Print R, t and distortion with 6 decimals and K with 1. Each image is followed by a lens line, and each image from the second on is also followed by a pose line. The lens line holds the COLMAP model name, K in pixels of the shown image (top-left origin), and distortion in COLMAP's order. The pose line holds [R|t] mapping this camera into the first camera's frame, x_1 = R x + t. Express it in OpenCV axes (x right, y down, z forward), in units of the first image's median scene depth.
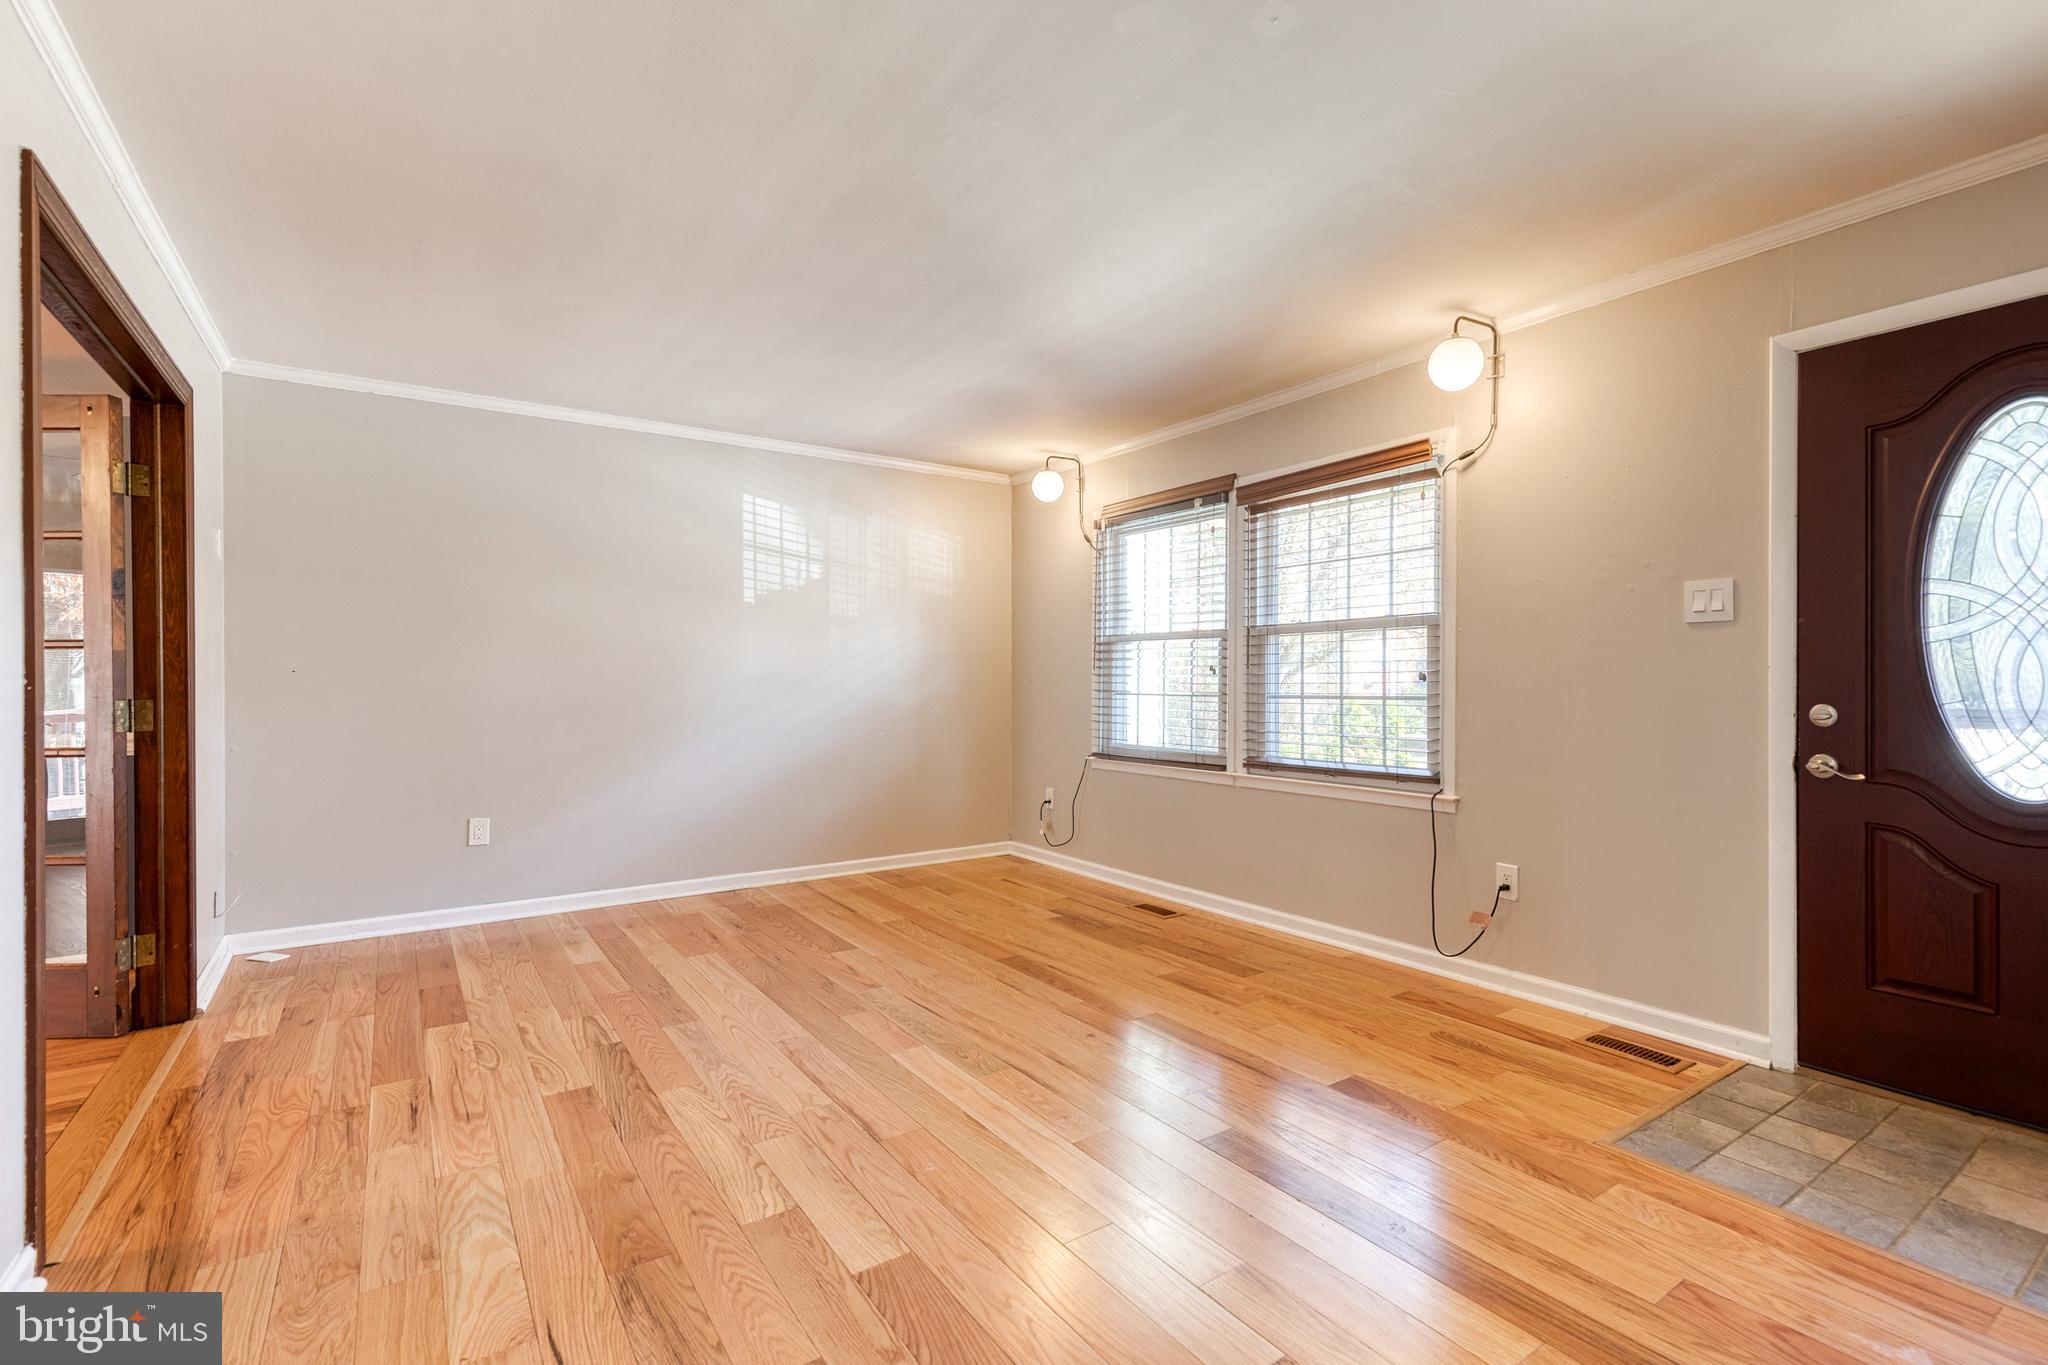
lens RADIAL K [[944.8, 0, 1025.2], [0, 944.8, 685.2], [0, 0, 1]] dist [0.013578, -0.000176]
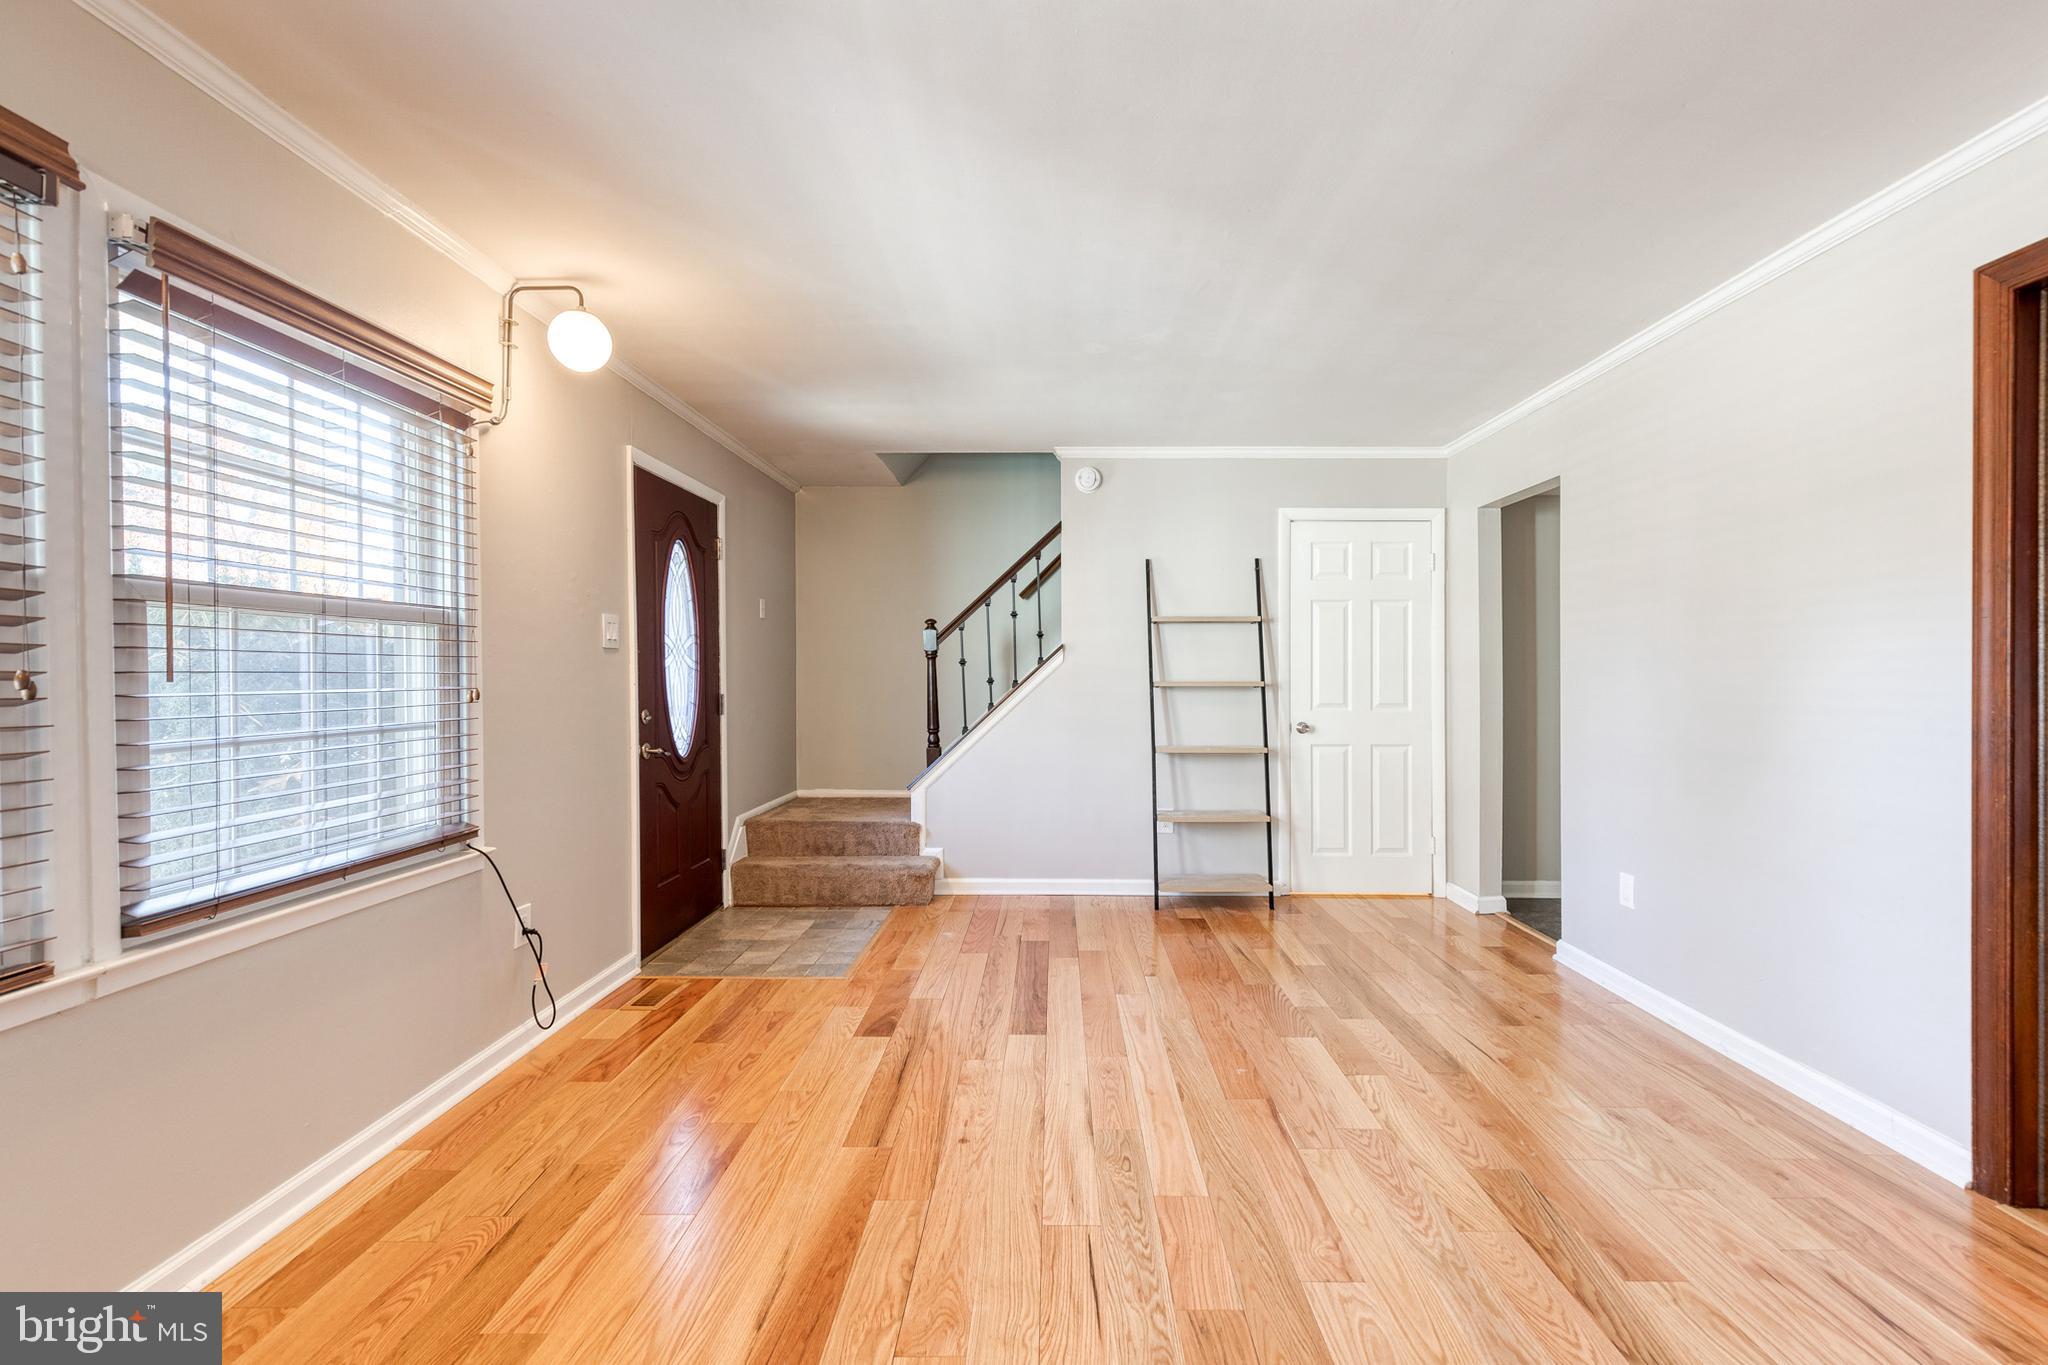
lens RADIAL K [[928.4, 0, 1066.9], [0, 928.4, 684.3], [0, 0, 1]] dist [0.012070, -0.000704]
pose [[-0.840904, 0.000316, 0.541184, -0.357871], [0.007797, 0.999903, 0.011531, -0.022113], [-0.541128, 0.013916, -0.840825, 1.331371]]
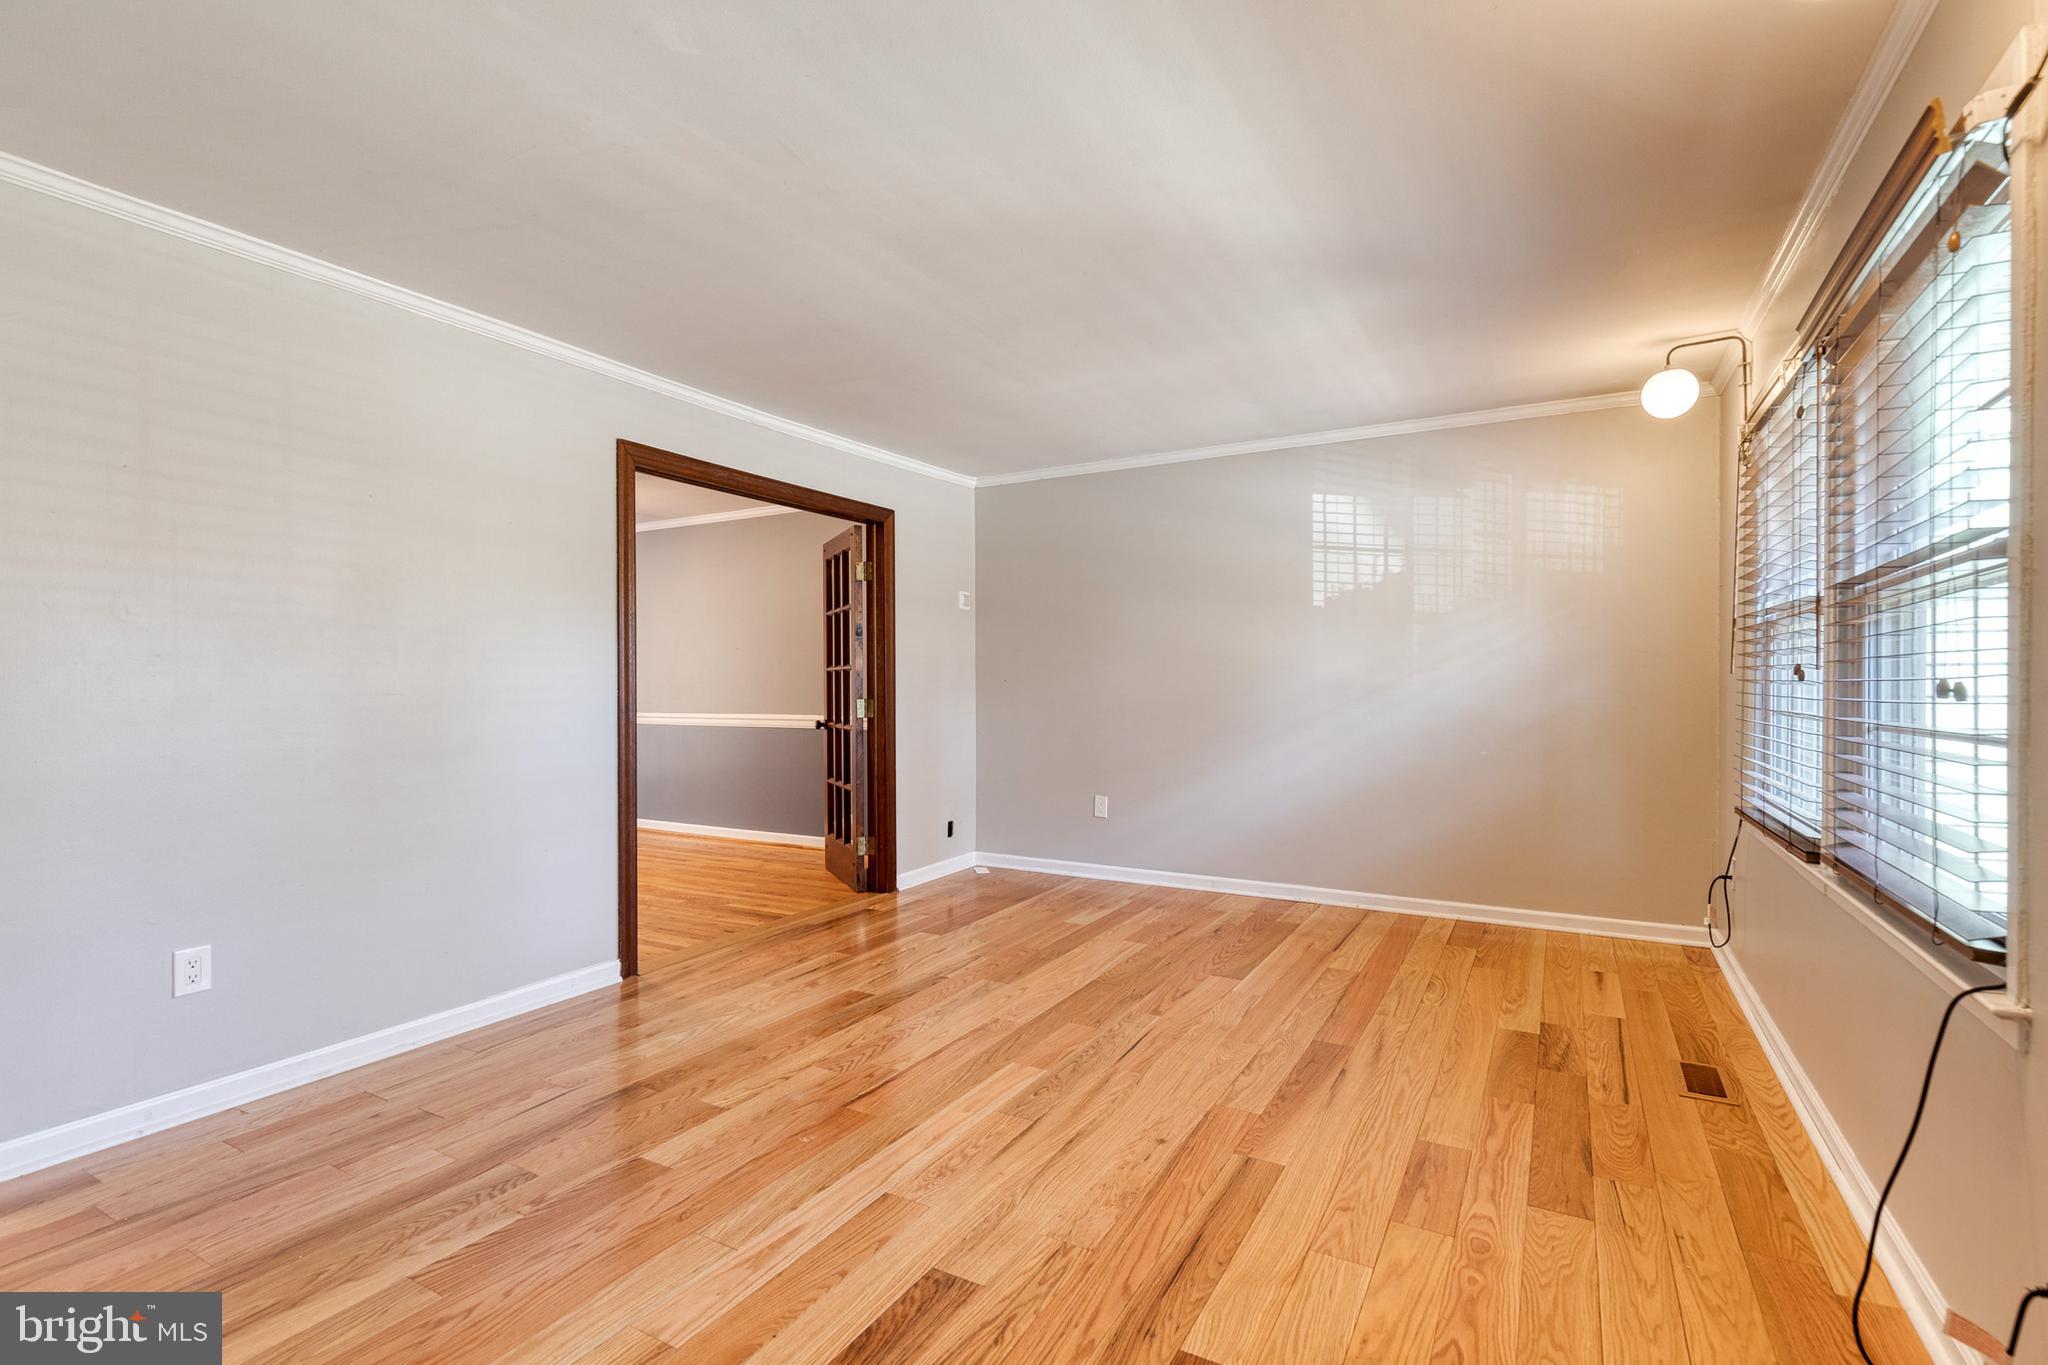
lens RADIAL K [[914.1, 0, 1027.4], [0, 914.1, 685.9], [0, 0, 1]] dist [0.016226, -0.006180]
pose [[0.442100, 0.002270, -0.896963, 0.585071], [-0.001946, 0.999997, 0.001571, -0.010422], [0.896964, 0.001051, 0.442103, 0.461231]]
